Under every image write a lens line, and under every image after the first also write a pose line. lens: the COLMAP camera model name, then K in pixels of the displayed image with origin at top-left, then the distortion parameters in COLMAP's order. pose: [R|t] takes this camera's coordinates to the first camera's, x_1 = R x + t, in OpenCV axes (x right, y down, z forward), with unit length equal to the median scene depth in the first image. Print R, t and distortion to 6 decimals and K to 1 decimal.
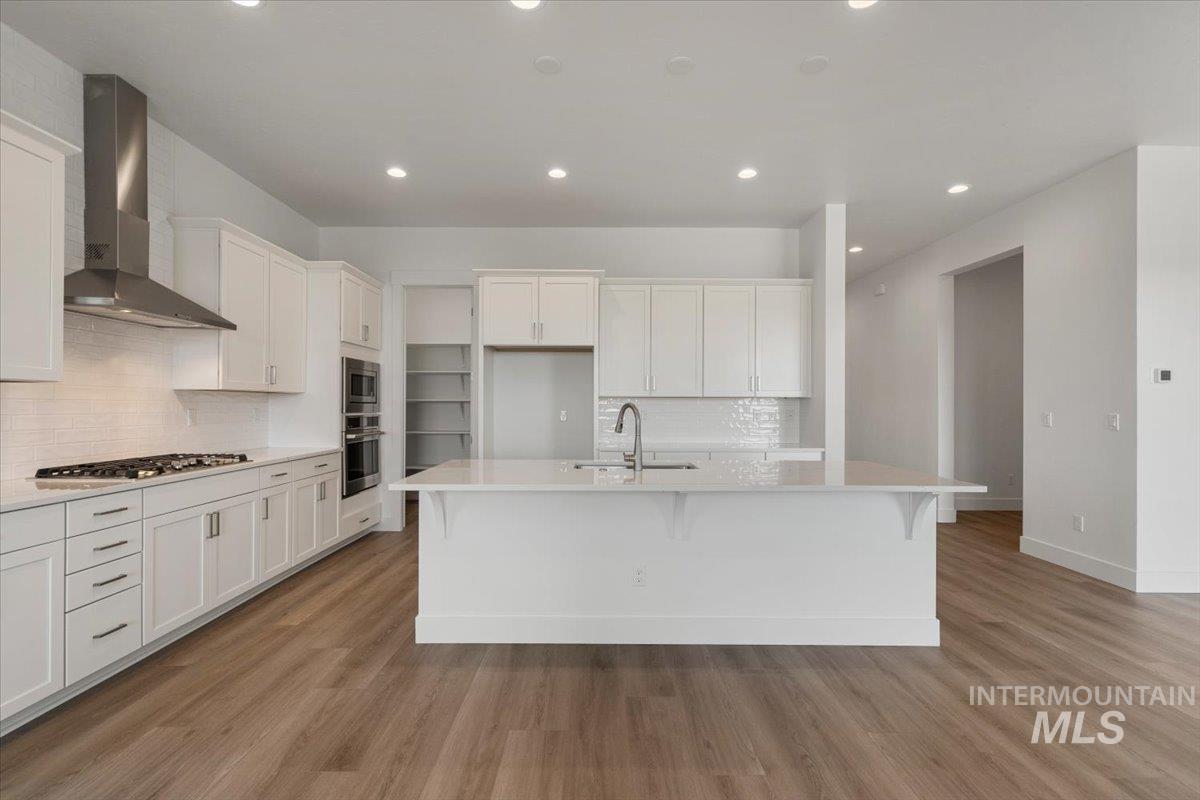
lens RADIAL K [[550.4, 0, 600.0], [0, 550.4, 400.0], [0, 0, 1]] dist [-0.001389, -0.000206]
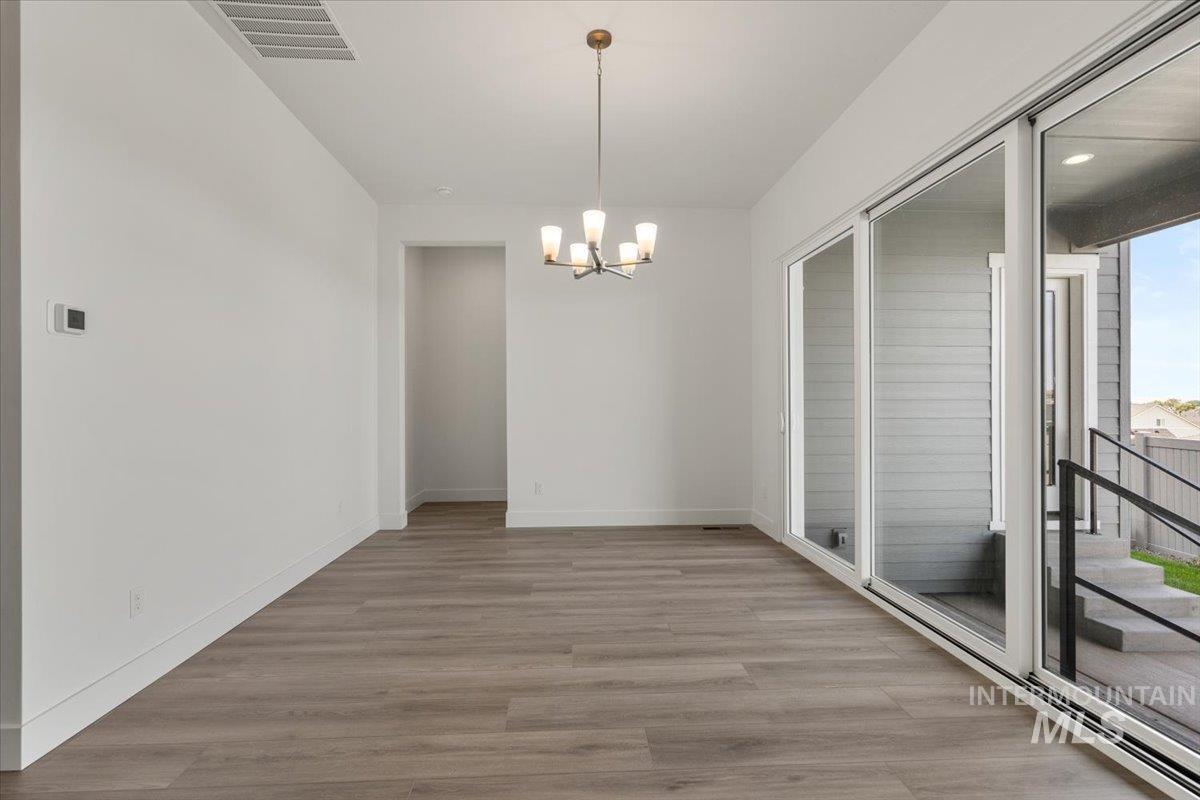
lens RADIAL K [[550.4, 0, 600.0], [0, 550.4, 400.0], [0, 0, 1]] dist [-0.001389, -0.000206]
pose [[-0.051062, -0.005104, 0.998682, 0.489463], [-0.009648, 0.999943, 0.004617, 0.024471], [-0.998649, -0.009399, -0.051108, 0.536316]]
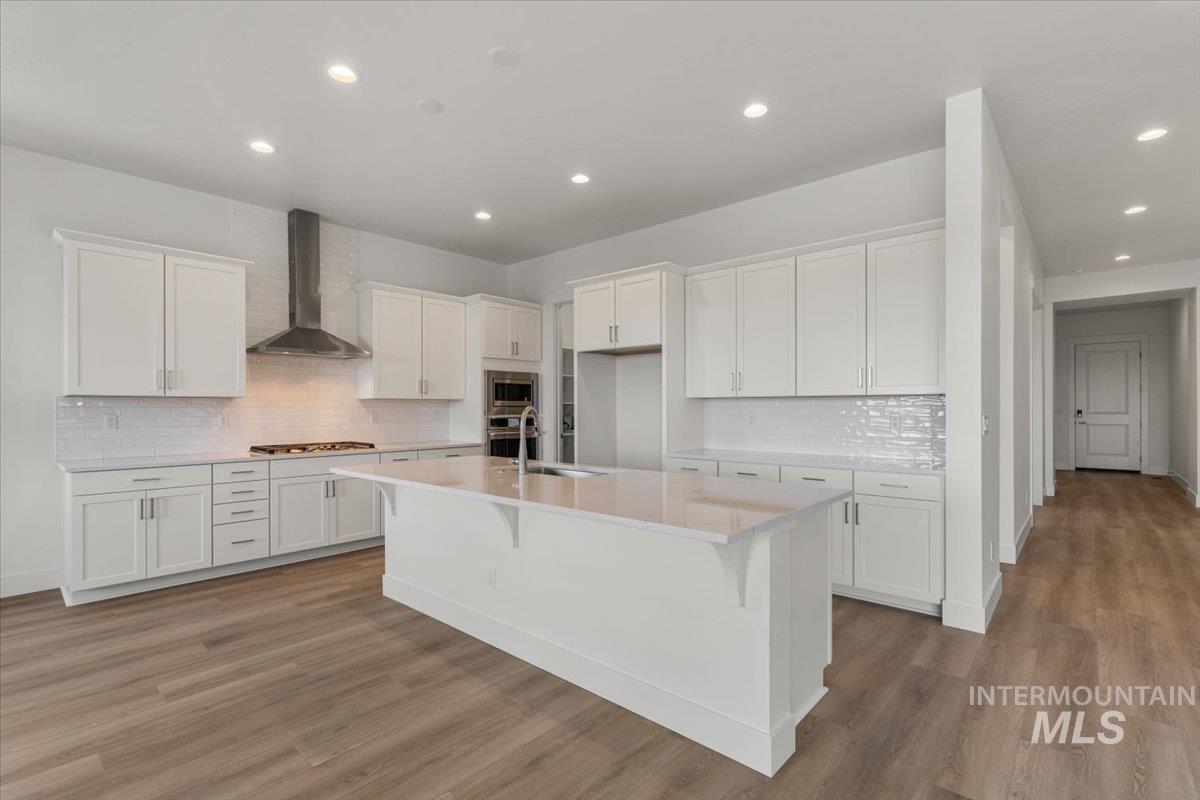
lens RADIAL K [[552.8, 0, 599.5], [0, 552.8, 405.7], [0, 0, 1]] dist [-0.001130, -0.000313]
pose [[0.744065, -0.007519, -0.668064, 0.702442], [0.012480, 0.999919, 0.002646, 0.003295], [0.667990, -0.010306, 0.744099, 0.297145]]
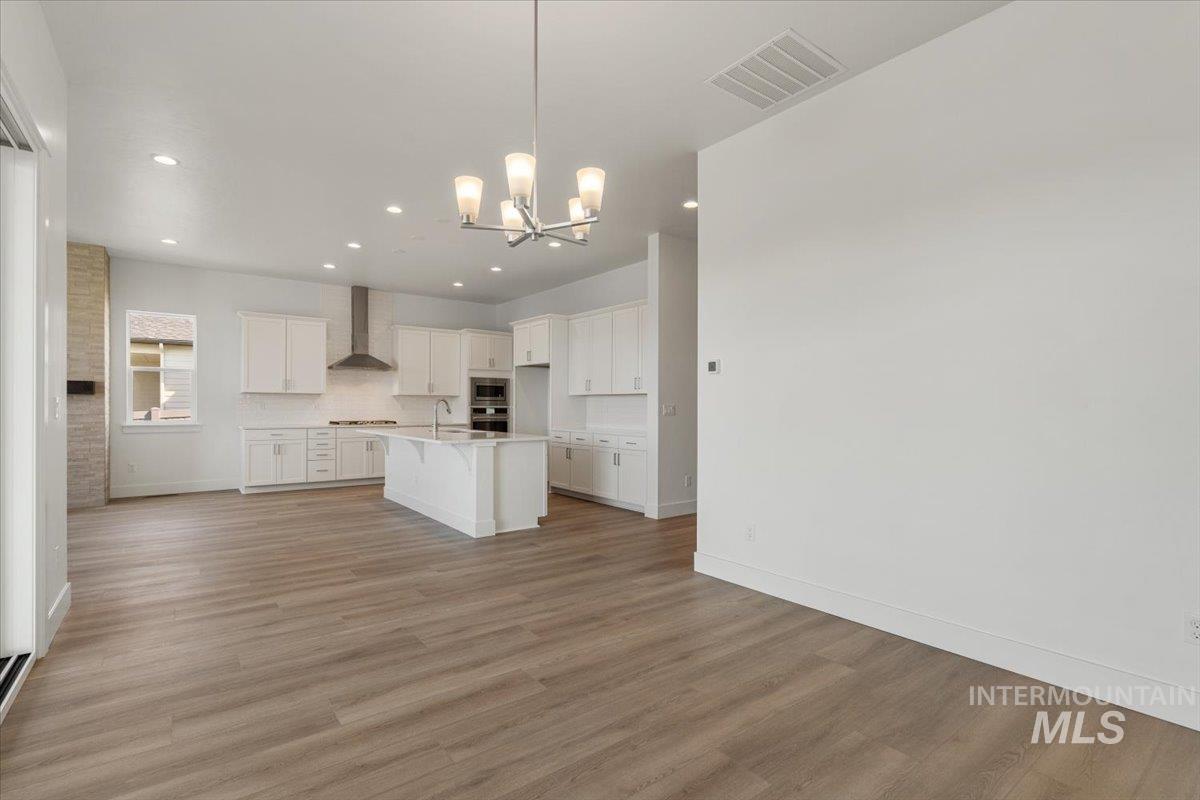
lens RADIAL K [[567.6, 0, 598.0], [0, 567.6, 405.9], [0, 0, 1]] dist [0.000488, 0.000103]
pose [[0.599609, -0.000523, -0.800293, 1.770244], [0.005079, 0.999982, 0.003151, 0.024760], [0.800277, -0.005954, 0.599601, 0.190595]]
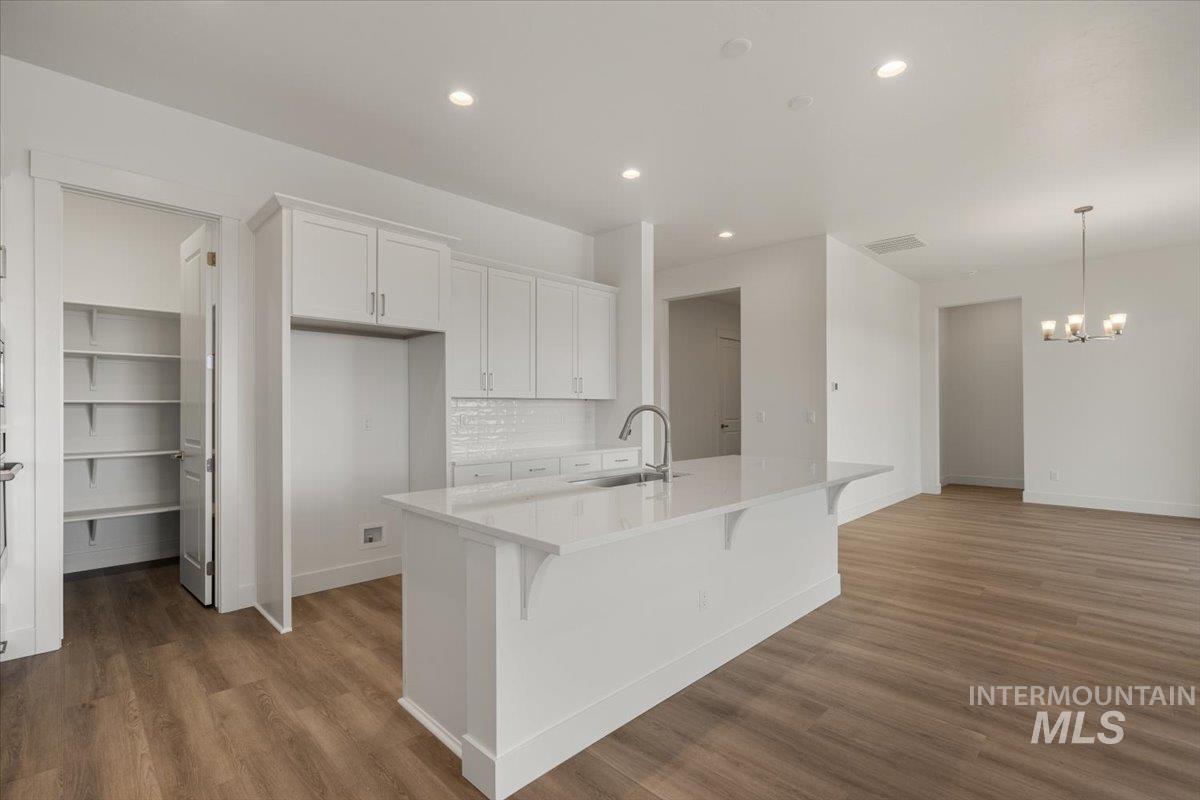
lens RADIAL K [[542.9, 0, 602.1], [0, 542.9, 403.9], [0, 0, 1]] dist [0.000265, -0.000017]
pose [[0.710578, -0.001595, 0.703617, -0.519327], [-0.001393, 0.999992, 0.003673, 0.000523], [-0.703617, -0.003590, 0.710570, 0.383914]]
